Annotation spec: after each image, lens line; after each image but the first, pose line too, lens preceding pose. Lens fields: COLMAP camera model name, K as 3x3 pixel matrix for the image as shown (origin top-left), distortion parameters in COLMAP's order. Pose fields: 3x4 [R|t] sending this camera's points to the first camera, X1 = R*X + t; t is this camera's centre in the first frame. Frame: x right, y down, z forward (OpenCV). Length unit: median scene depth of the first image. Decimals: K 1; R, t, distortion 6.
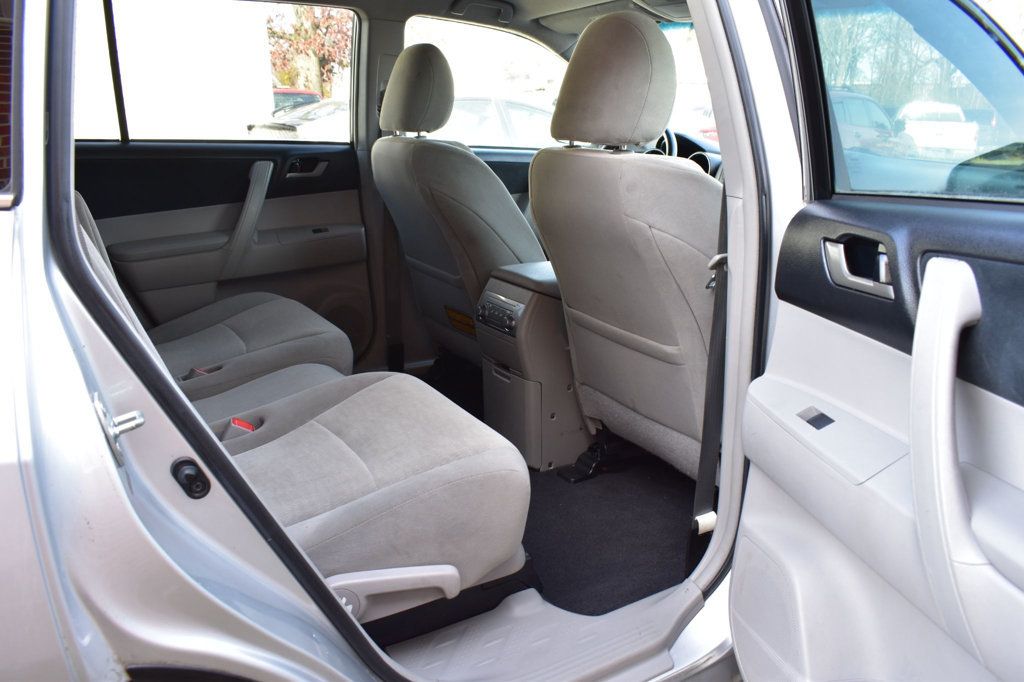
lens RADIAL K [[798.3, 0, 517.4], [0, 798.3, 342.2], [0, 0, 1]] dist [-0.095741, 0.011996]
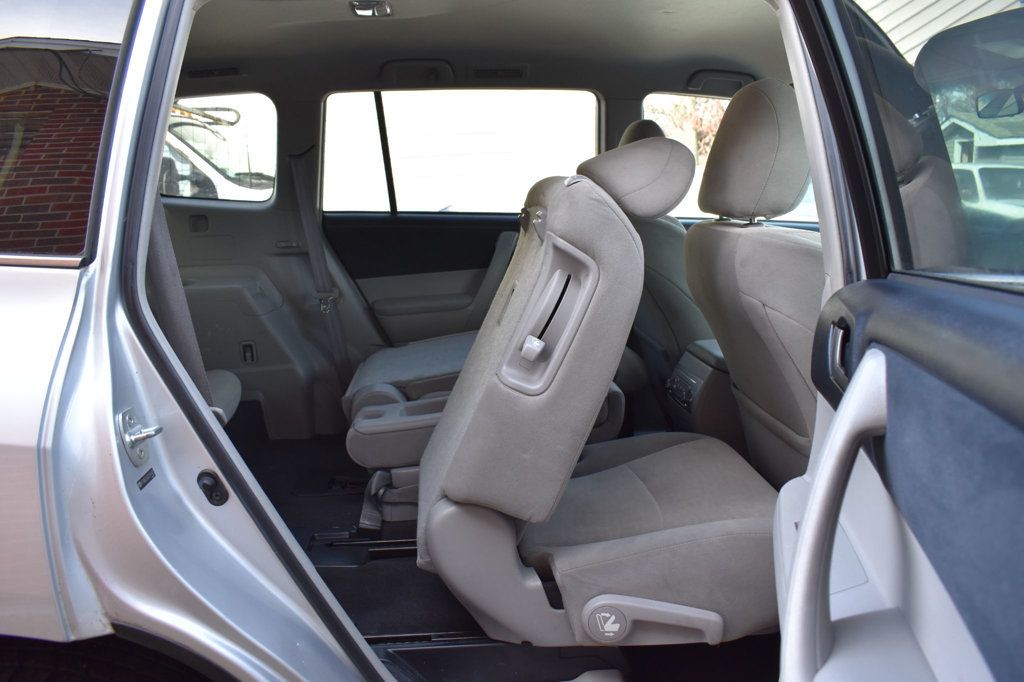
lens RADIAL K [[798.3, 0, 513.3], [0, 798.3, 345.1], [0, 0, 1]] dist [-0.095741, 0.011996]
pose [[0.891212, 0.063615, -0.449105, 0.231450], [-0.100526, 0.993195, -0.058802, -0.010375], [0.442308, 0.097551, 0.891542, 0.036402]]
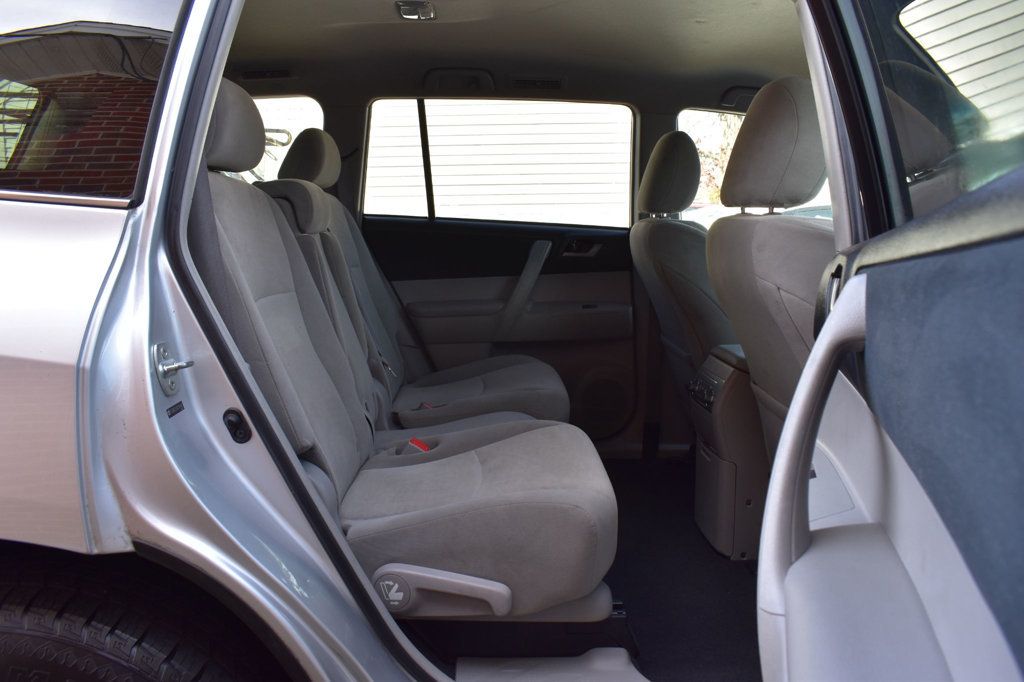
lens RADIAL K [[798.3, 0, 514.3], [0, 798.3, 346.3], [0, 0, 1]] dist [-0.095741, 0.011996]
pose [[0.865813, 0.078088, -0.494236, 0.261033], [-0.145583, 0.984329, -0.099513, 0.045335], [0.478720, 0.158112, 0.863613, 0.030097]]
